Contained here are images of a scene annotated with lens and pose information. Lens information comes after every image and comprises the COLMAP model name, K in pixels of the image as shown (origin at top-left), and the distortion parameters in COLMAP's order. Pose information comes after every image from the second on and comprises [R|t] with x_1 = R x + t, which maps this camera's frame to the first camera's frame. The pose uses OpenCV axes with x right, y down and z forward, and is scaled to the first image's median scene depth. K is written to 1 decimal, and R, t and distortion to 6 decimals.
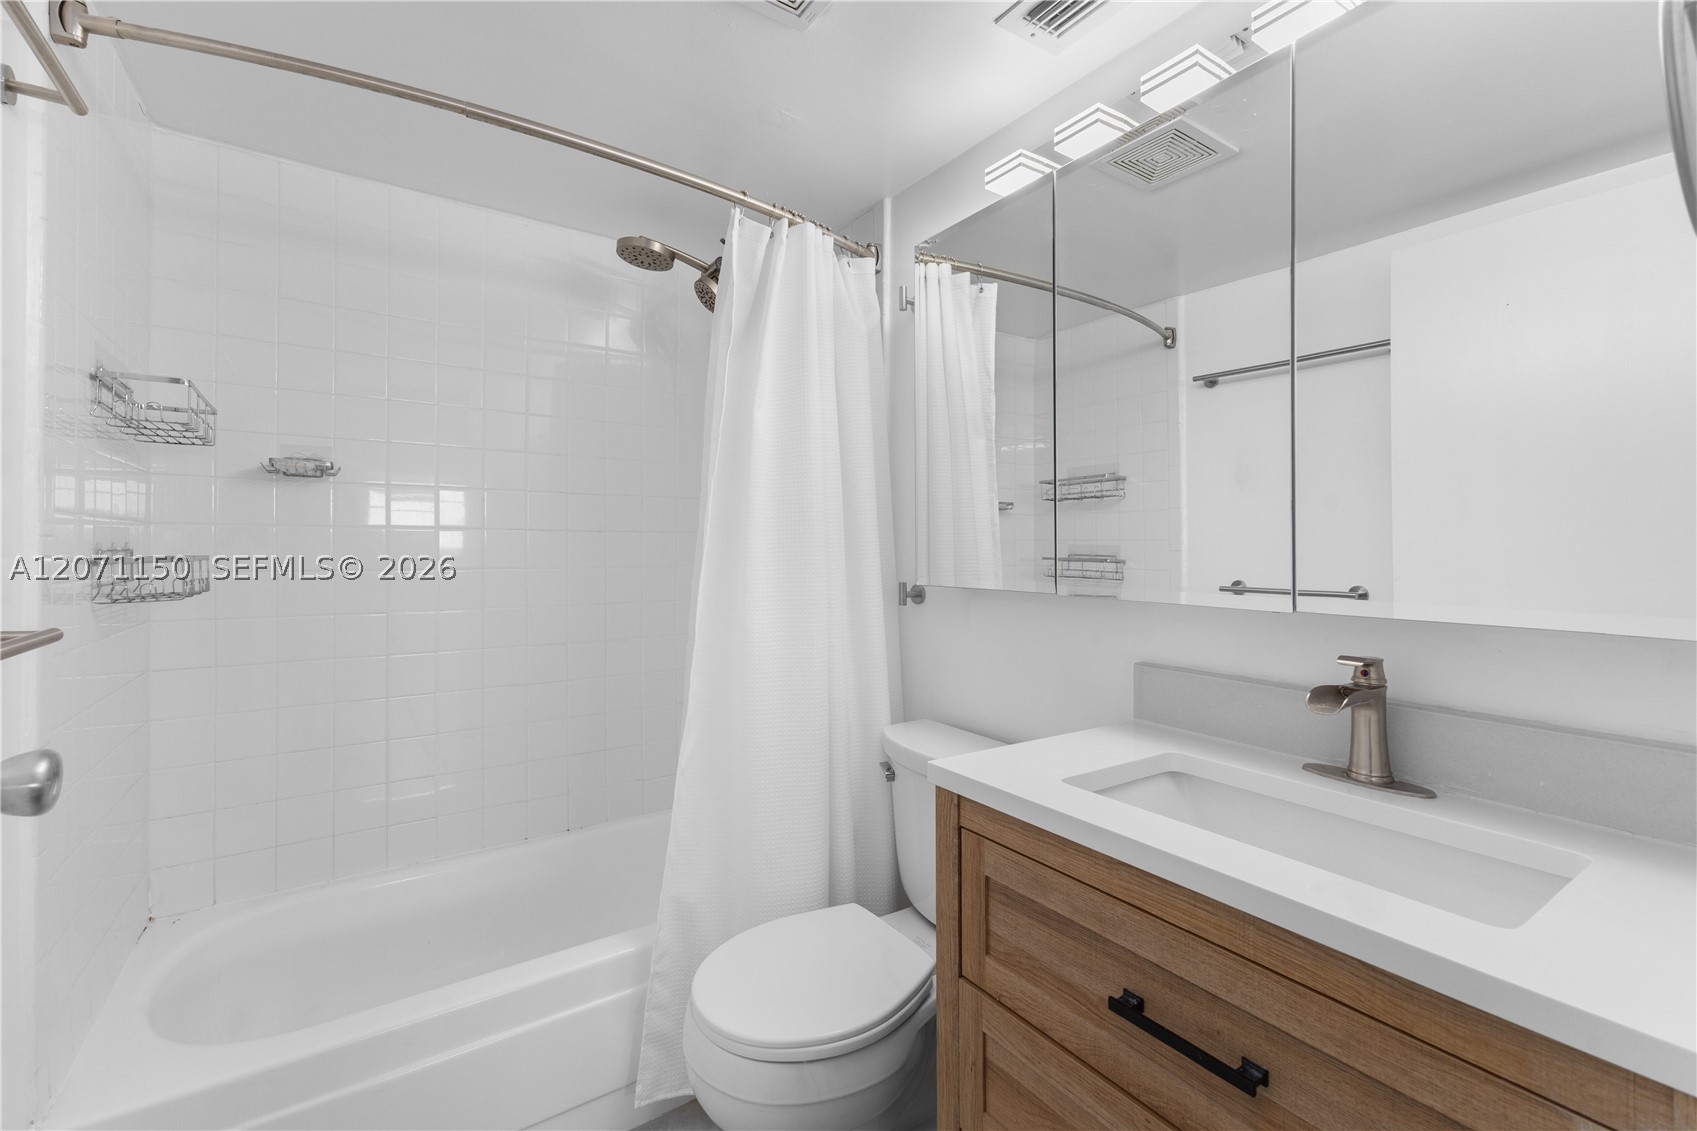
lens RADIAL K [[719.5, 0, 848.5], [0, 719.5, 565.5], [0, 0, 1]] dist [0.016067, 0.000095]
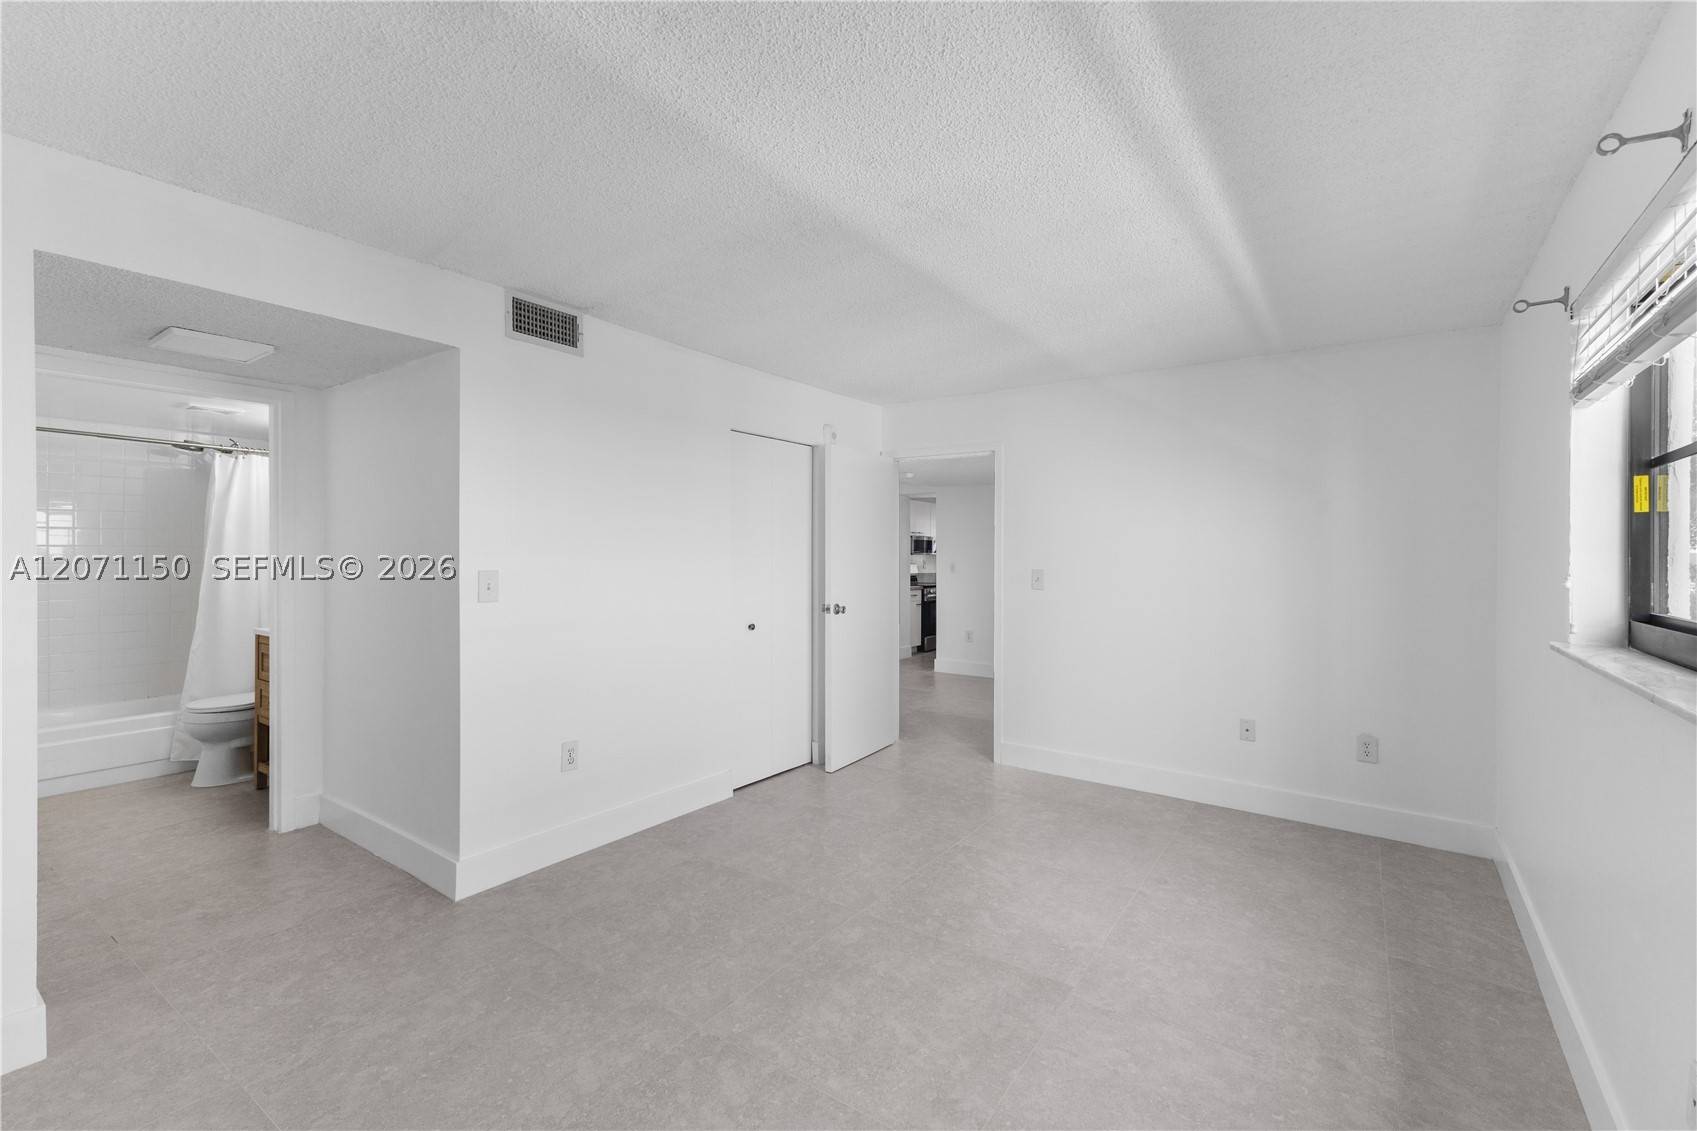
lens RADIAL K [[729.9, 0, 854.4], [0, 729.9, 560.8], [0, 0, 1]] dist [0.016253, -0.005338]
pose [[0.944268, -0.002799, 0.329166, 1.246564], [0.005563, 0.999957, -0.007455, -0.033836], [-0.329131, 0.008871, 0.944243, -2.546427]]
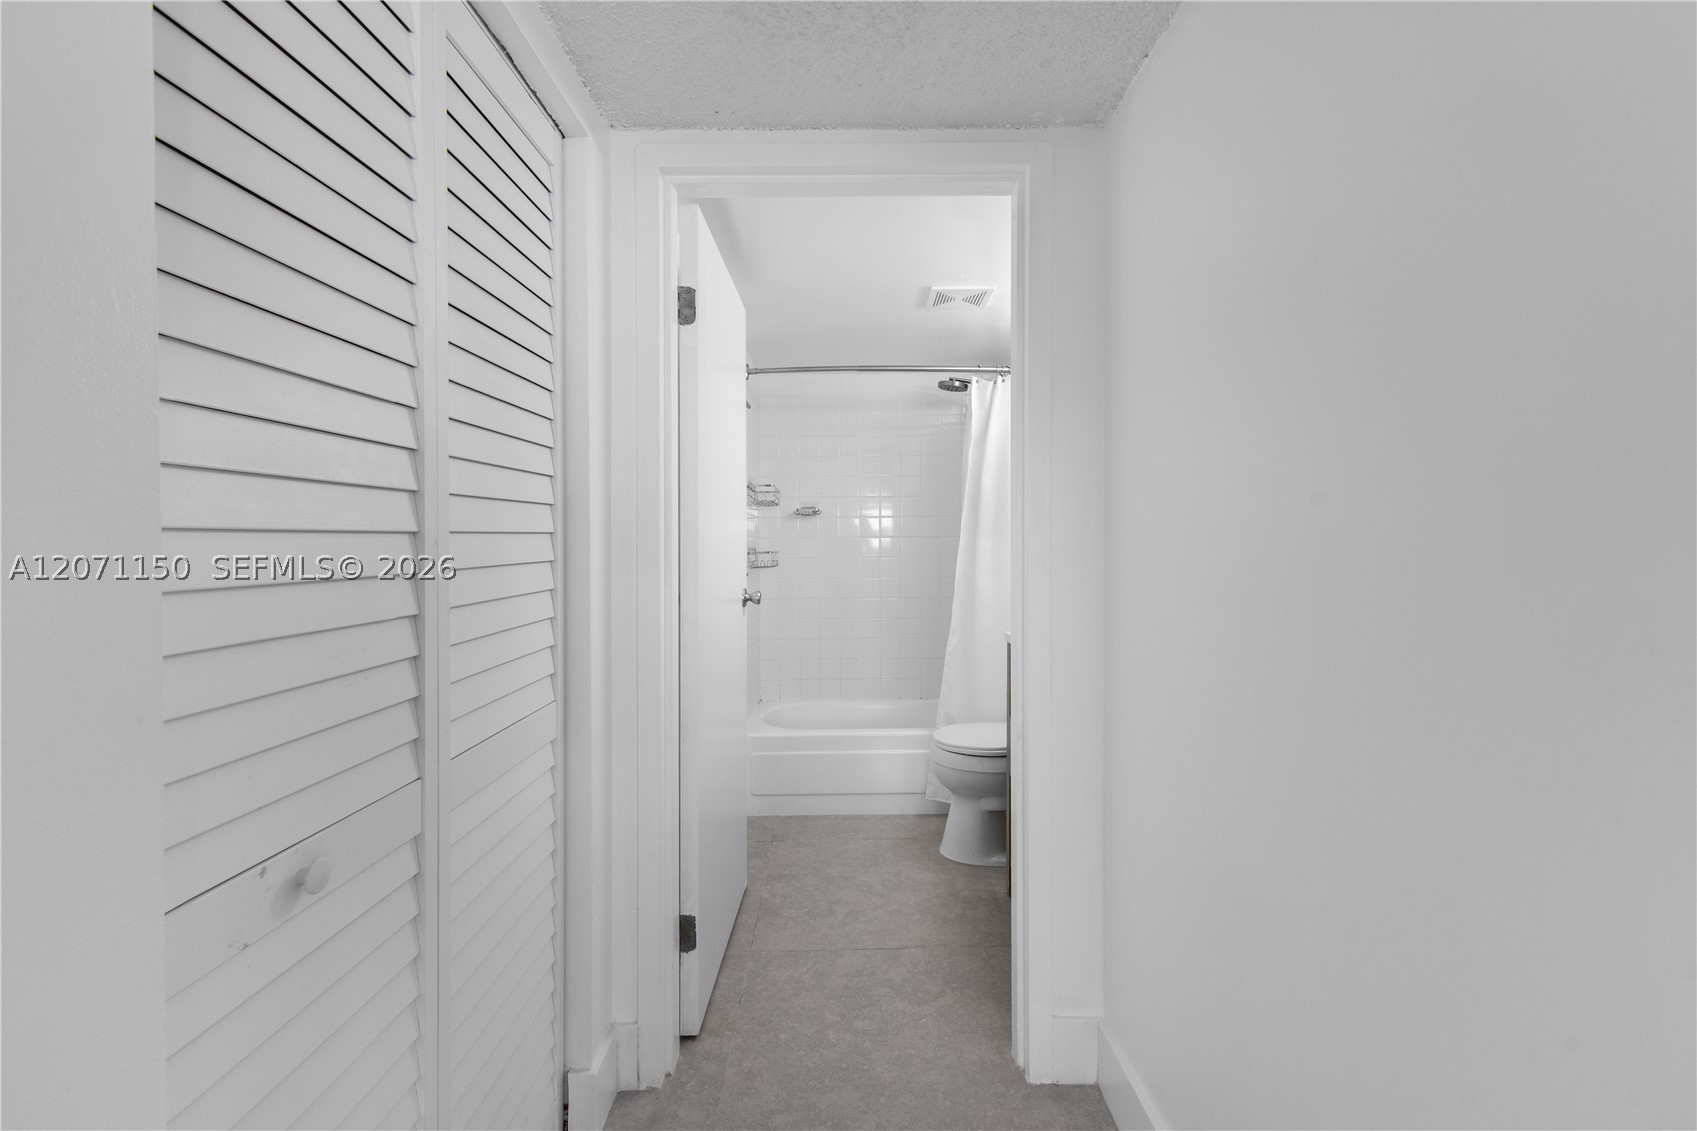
lens RADIAL K [[729.9, 0, 854.4], [0, 729.9, 560.8], [0, 0, 1]] dist [0.016253, -0.005338]
pose [[0.819358, 0.003891, -0.573269, 0.733630], [-0.001541, 0.999988, 0.004584, 0.010194], [0.573281, -0.002872, 0.819354, -0.856043]]
